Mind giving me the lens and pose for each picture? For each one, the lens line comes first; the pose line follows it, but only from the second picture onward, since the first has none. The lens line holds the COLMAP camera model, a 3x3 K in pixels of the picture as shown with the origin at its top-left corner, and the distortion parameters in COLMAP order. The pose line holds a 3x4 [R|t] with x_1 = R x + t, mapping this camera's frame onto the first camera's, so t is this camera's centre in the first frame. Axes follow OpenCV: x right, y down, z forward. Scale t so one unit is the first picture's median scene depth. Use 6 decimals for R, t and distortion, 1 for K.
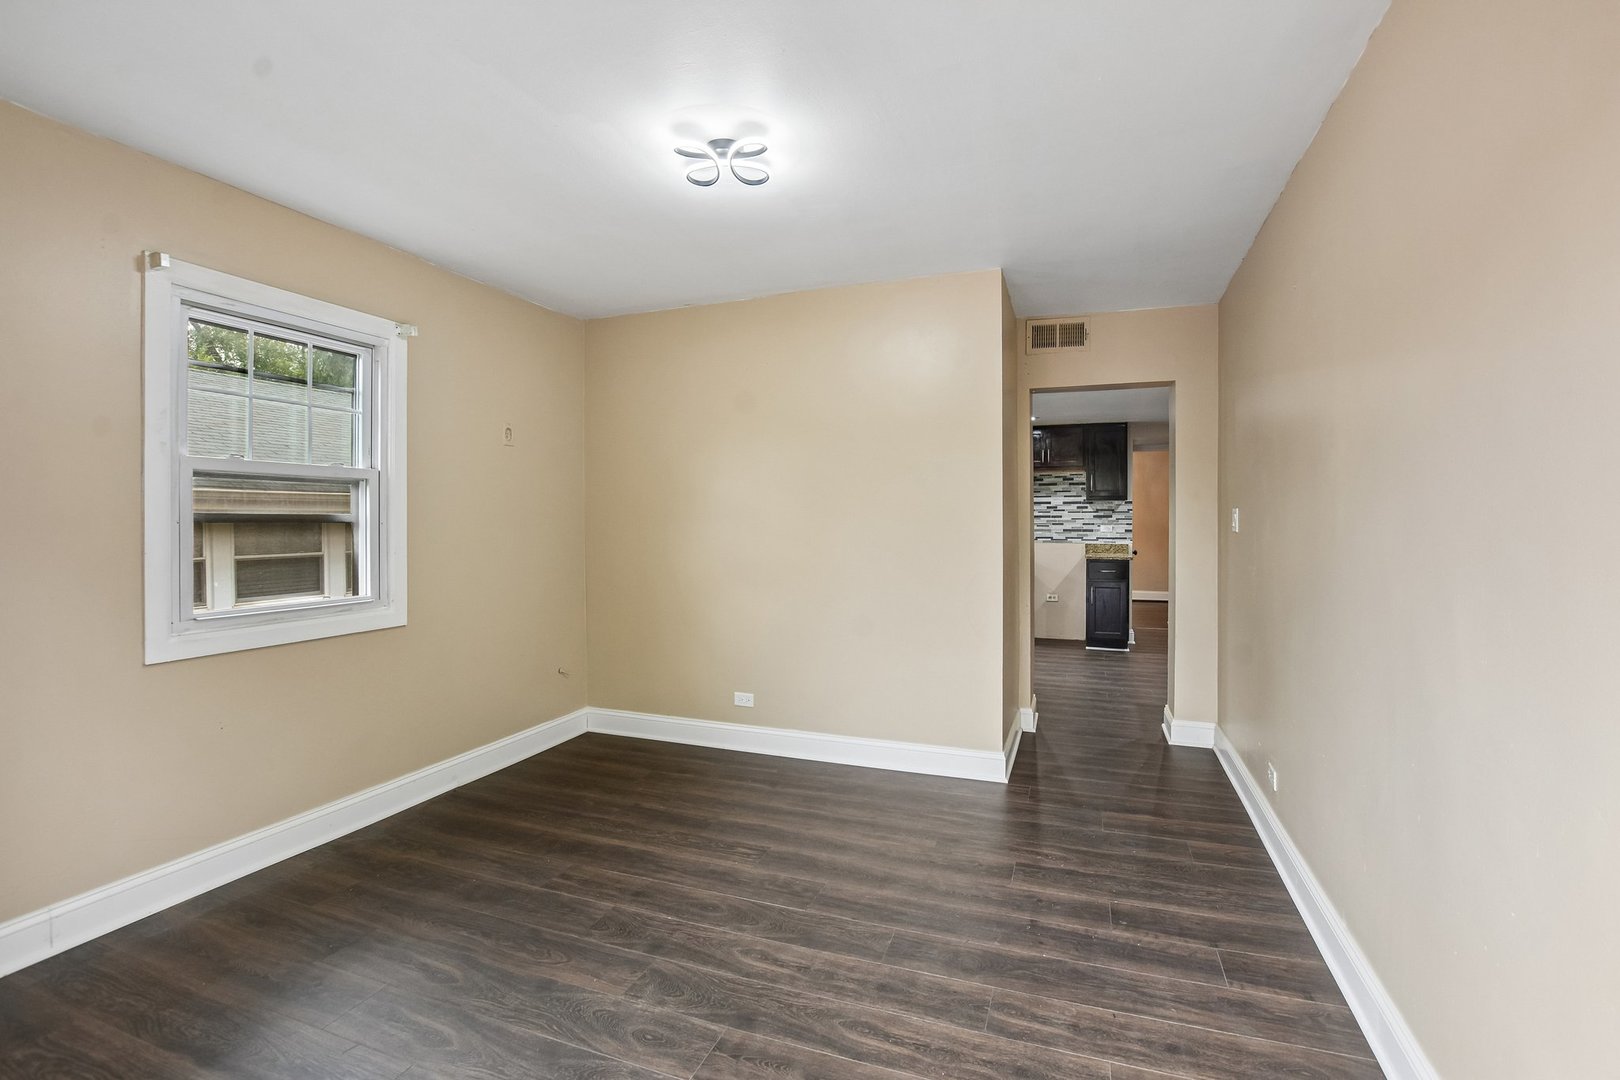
lens RADIAL K [[725.4, 0, 807.8], [0, 725.4, 514.6], [0, 0, 1]] dist [0.000089, 0.000036]
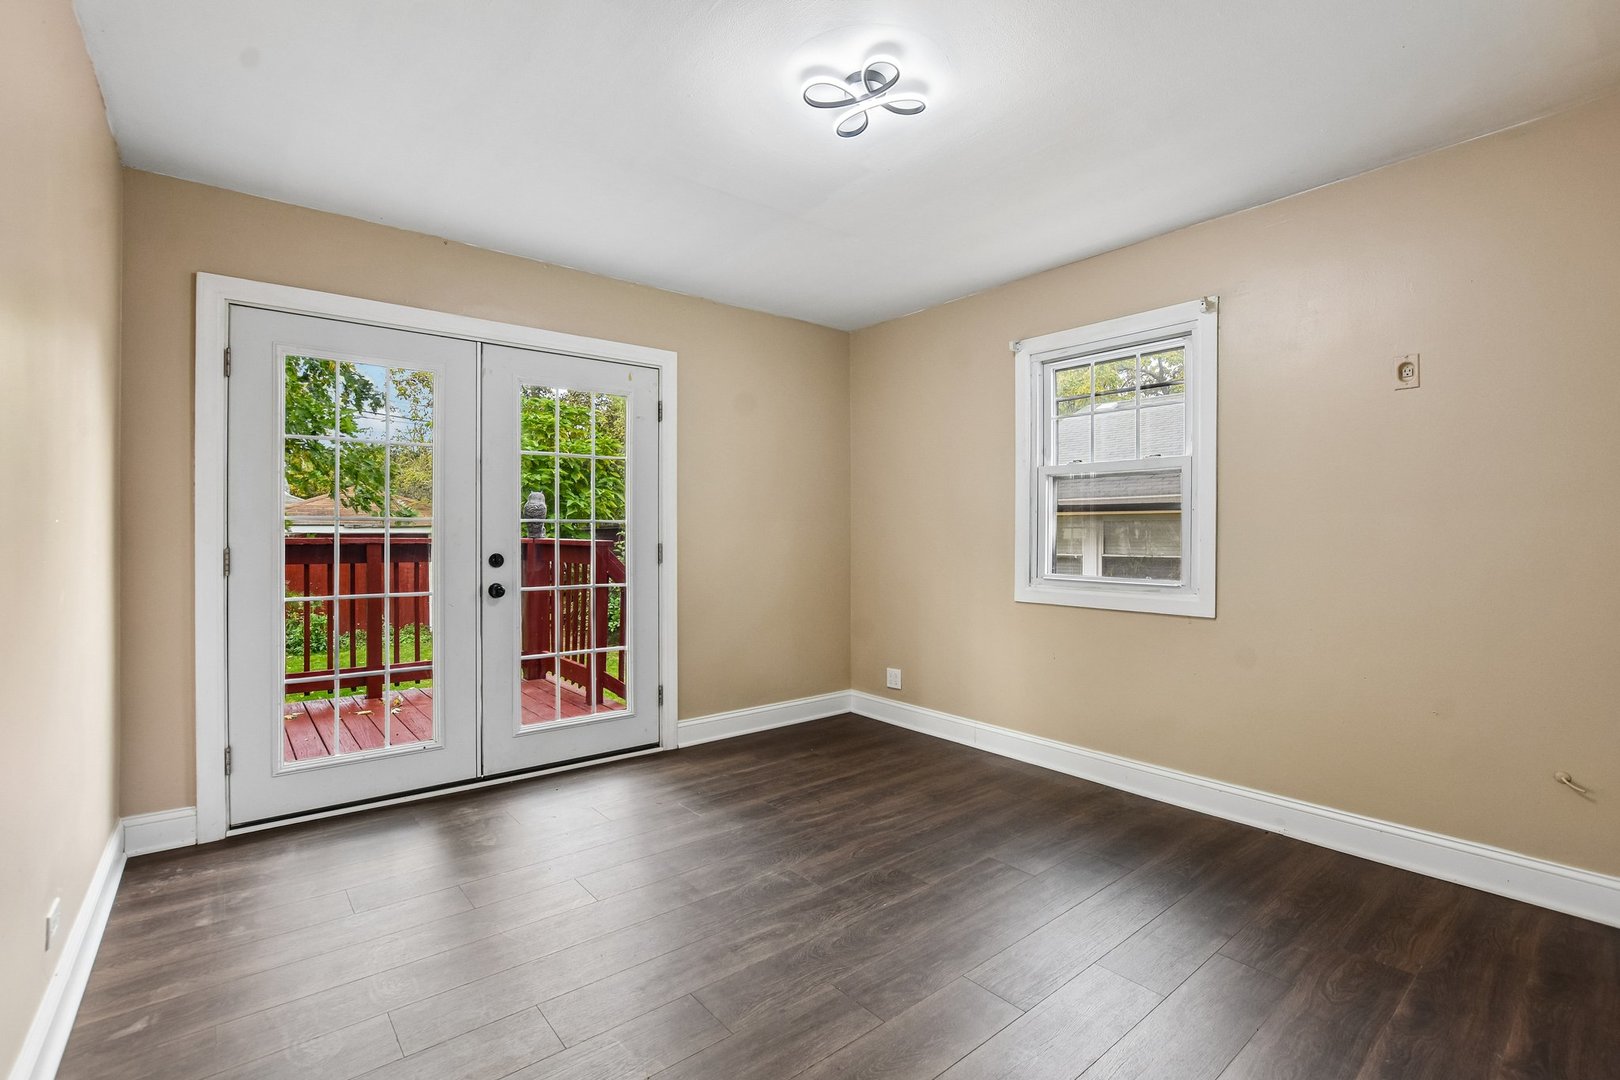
lens RADIAL K [[728.1, 0, 810.5], [0, 728.1, 534.9], [0, 0, 1]] dist [0.001579, 0.000109]
pose [[-0.477449, -0.002585, -0.878655, 0.615082], [0.002439, 0.999988, -0.004267, 0.057080], [0.878656, -0.004180, -0.477437, 1.188935]]
